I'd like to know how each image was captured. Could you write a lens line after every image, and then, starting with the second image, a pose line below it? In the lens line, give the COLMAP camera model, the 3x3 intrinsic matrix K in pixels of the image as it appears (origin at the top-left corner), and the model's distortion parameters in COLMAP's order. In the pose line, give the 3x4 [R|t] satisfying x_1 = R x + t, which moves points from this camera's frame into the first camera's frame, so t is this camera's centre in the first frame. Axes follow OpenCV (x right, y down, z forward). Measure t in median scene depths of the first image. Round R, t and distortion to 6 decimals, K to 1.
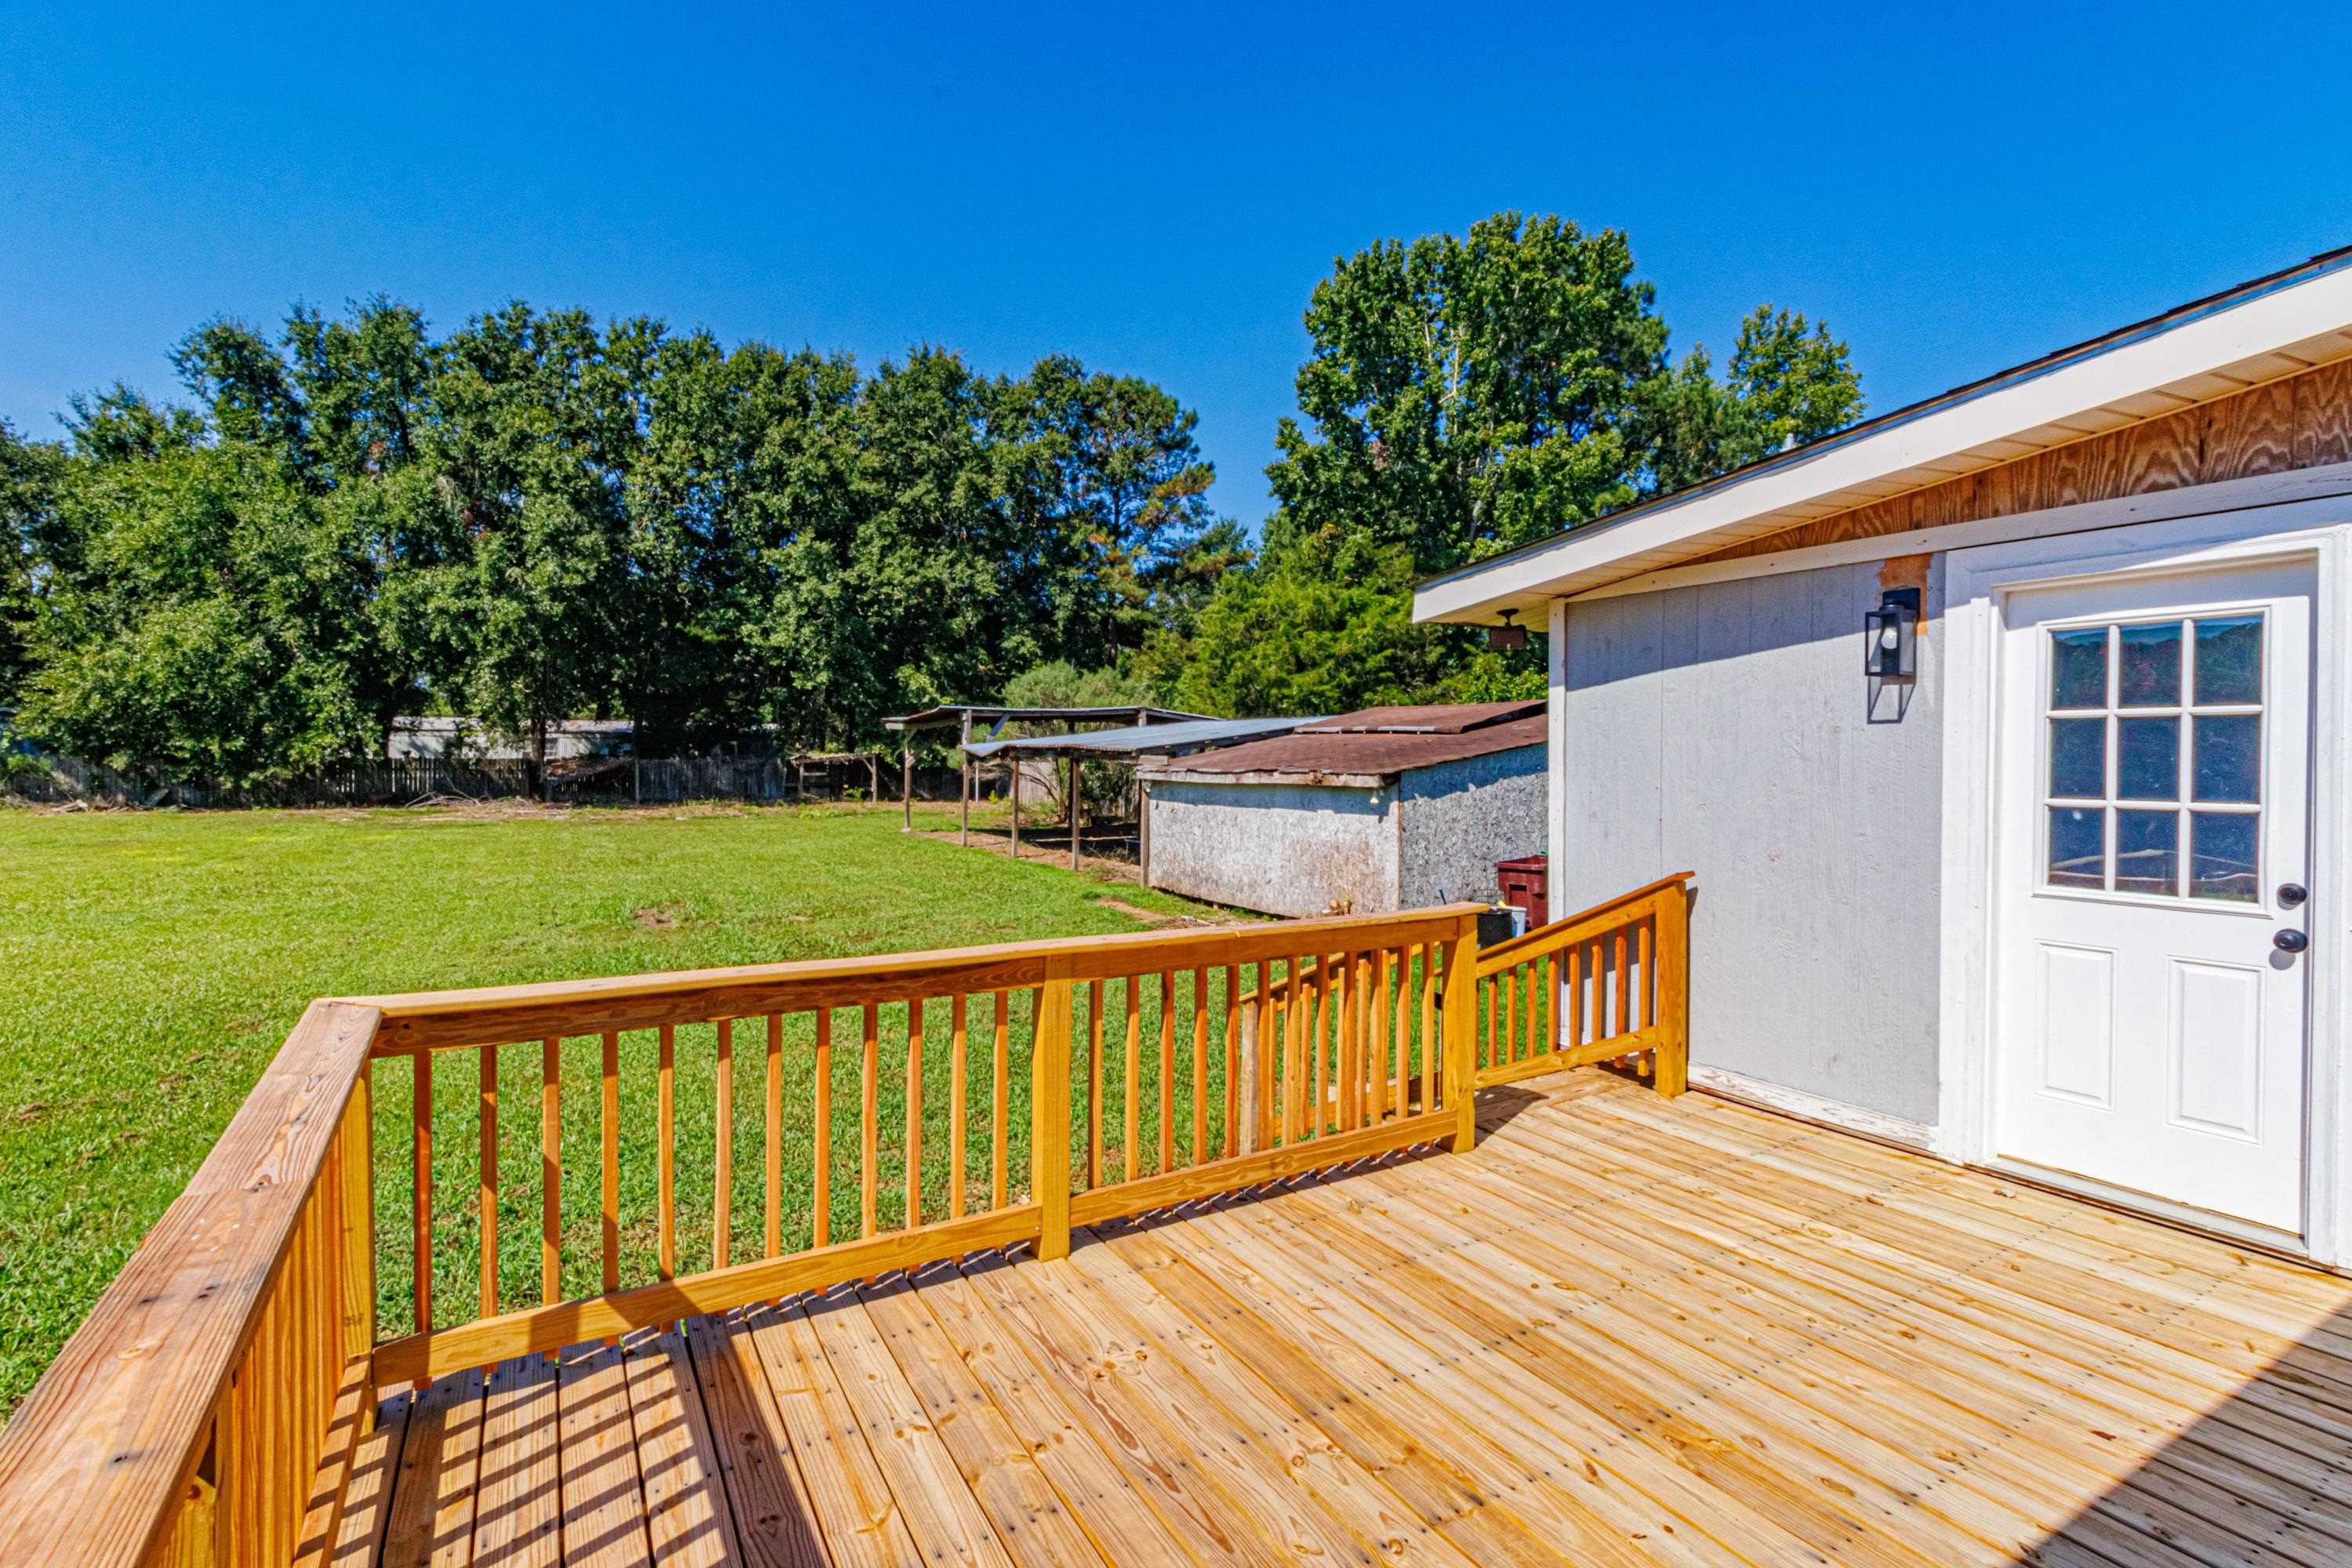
lens RADIAL K [[1073.9, 0, 1176.0], [0, 1073.9, 784.0], [0, 0, 1]] dist [-0.000075, 0.009722]
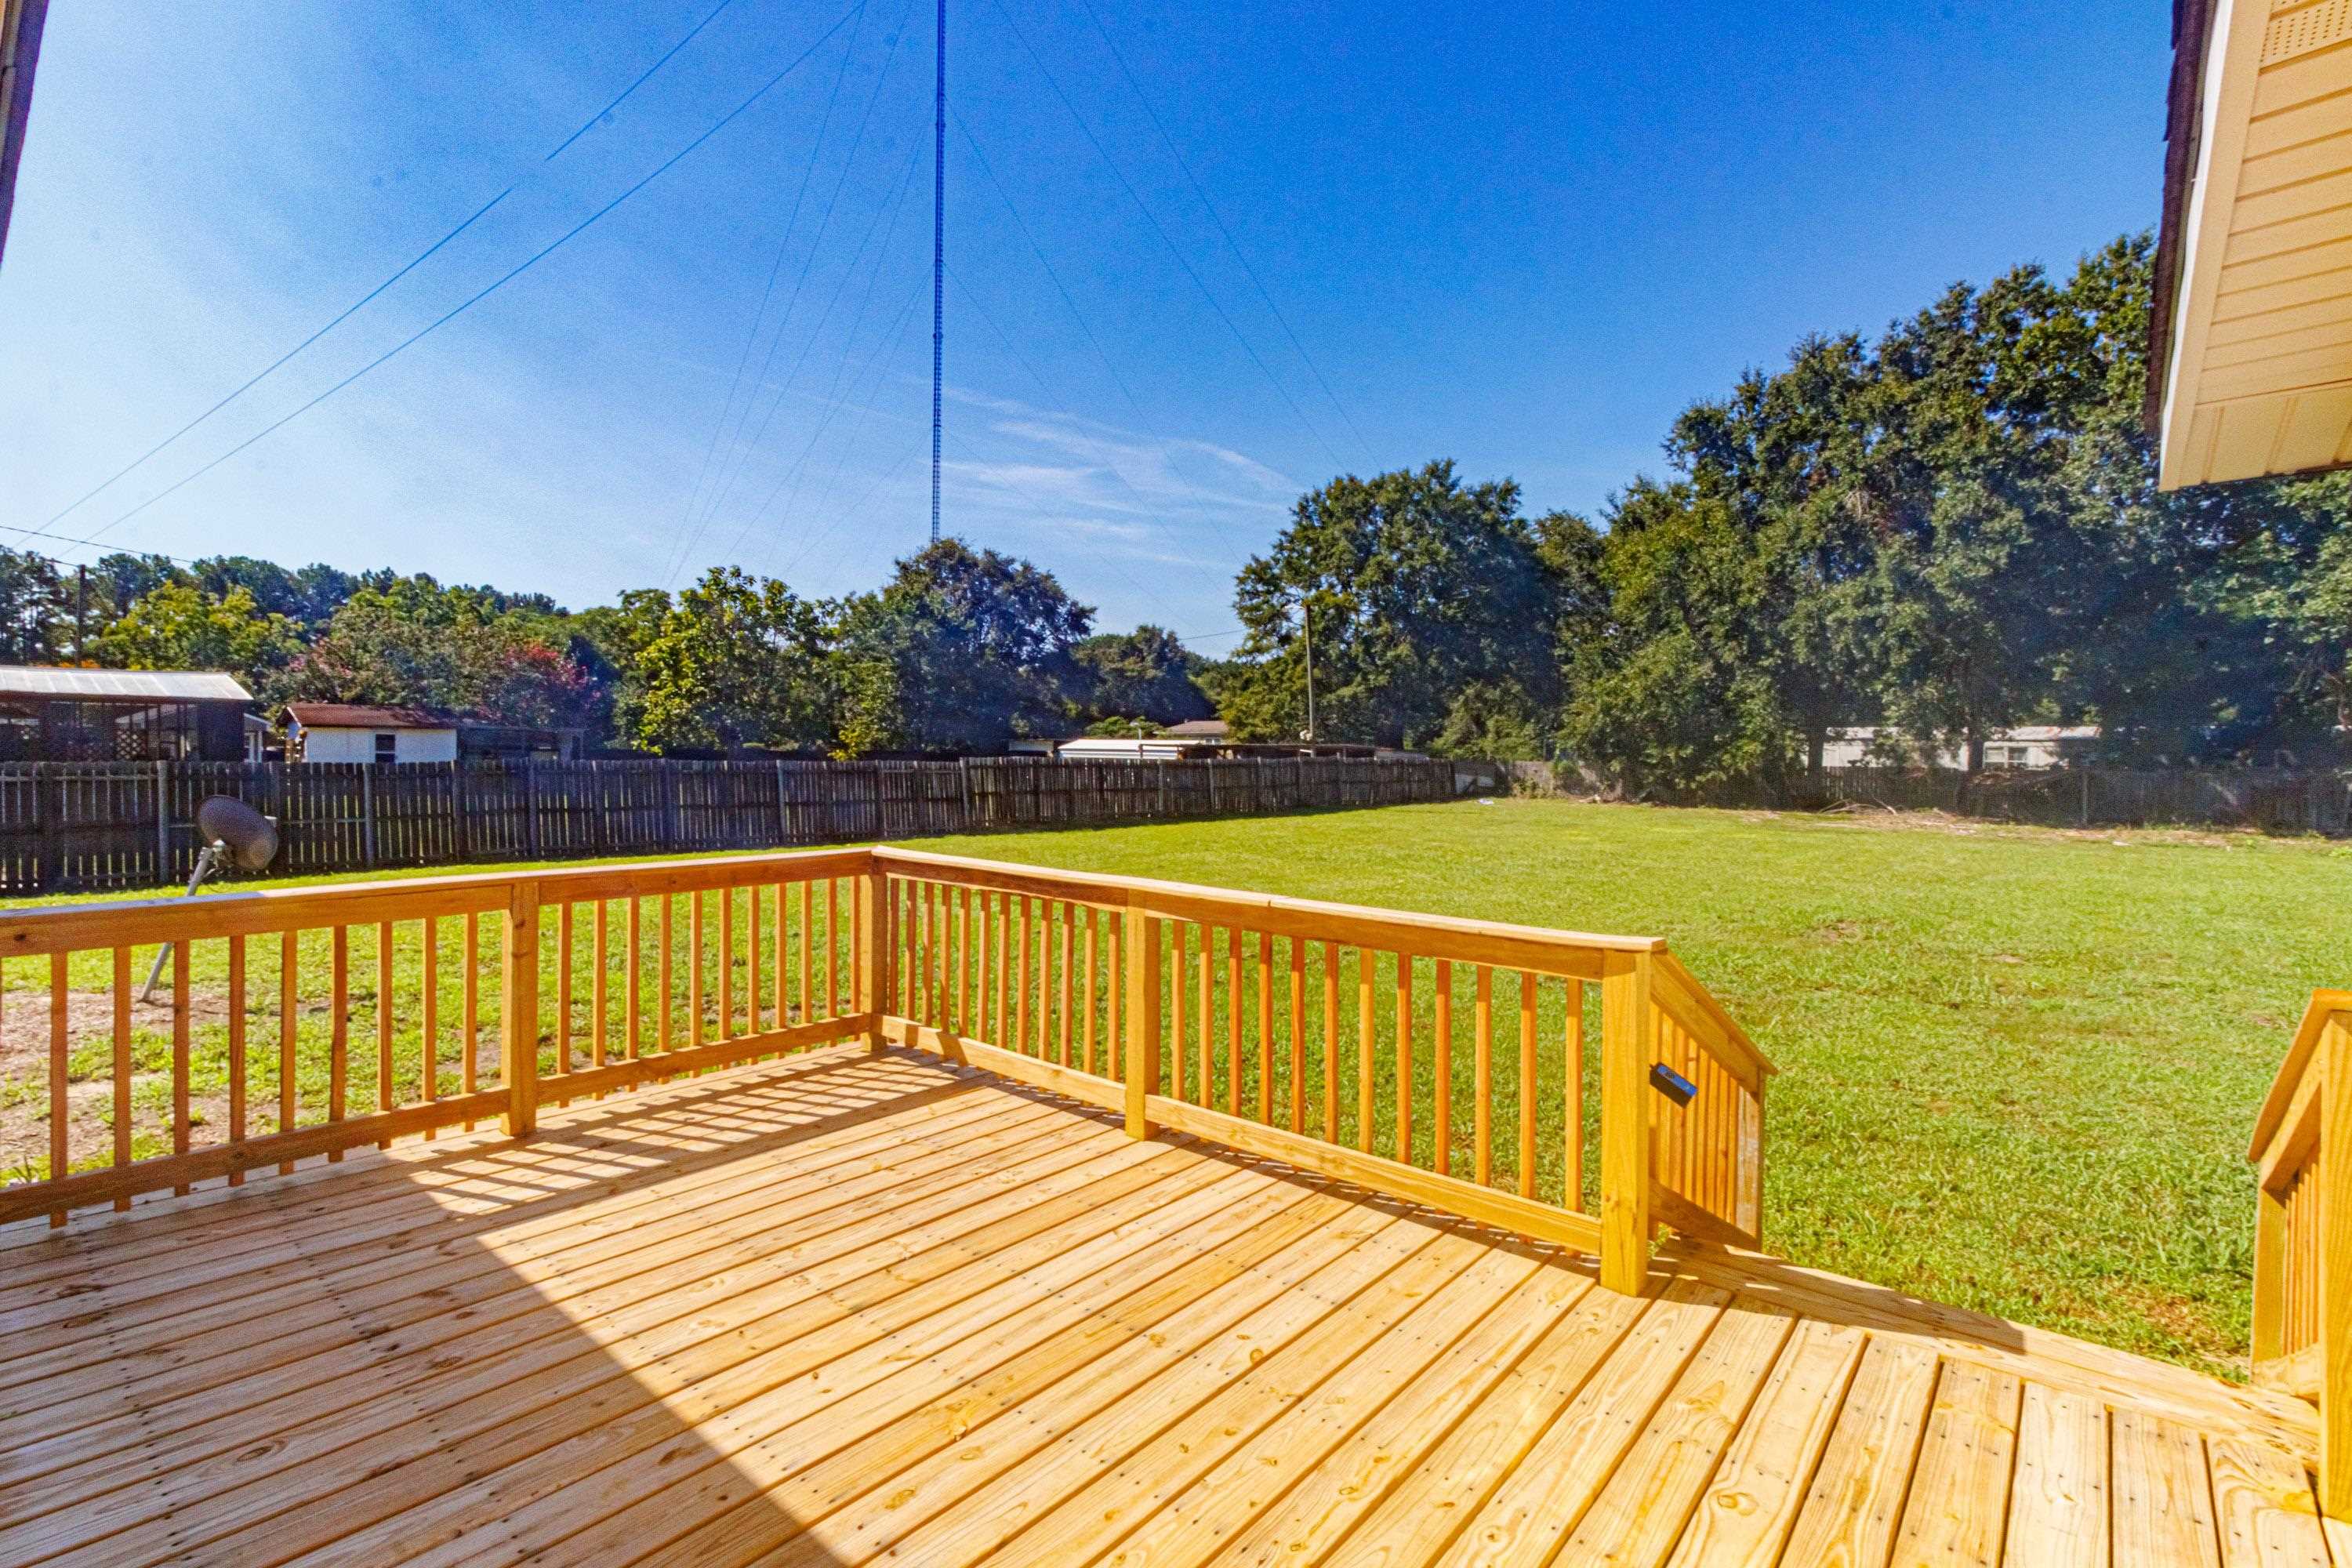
lens RADIAL K [[1086.7, 0, 1154.9], [0, 1086.7, 767.7], [0, 0, 1]] dist [0.001241, 0.000305]
pose [[0.319337, 0.013750, -0.947541, 0.088300], [-0.038313, 0.999265, 0.001589, 0.001669], [0.946866, 0.035796, 0.319629, 0.051123]]
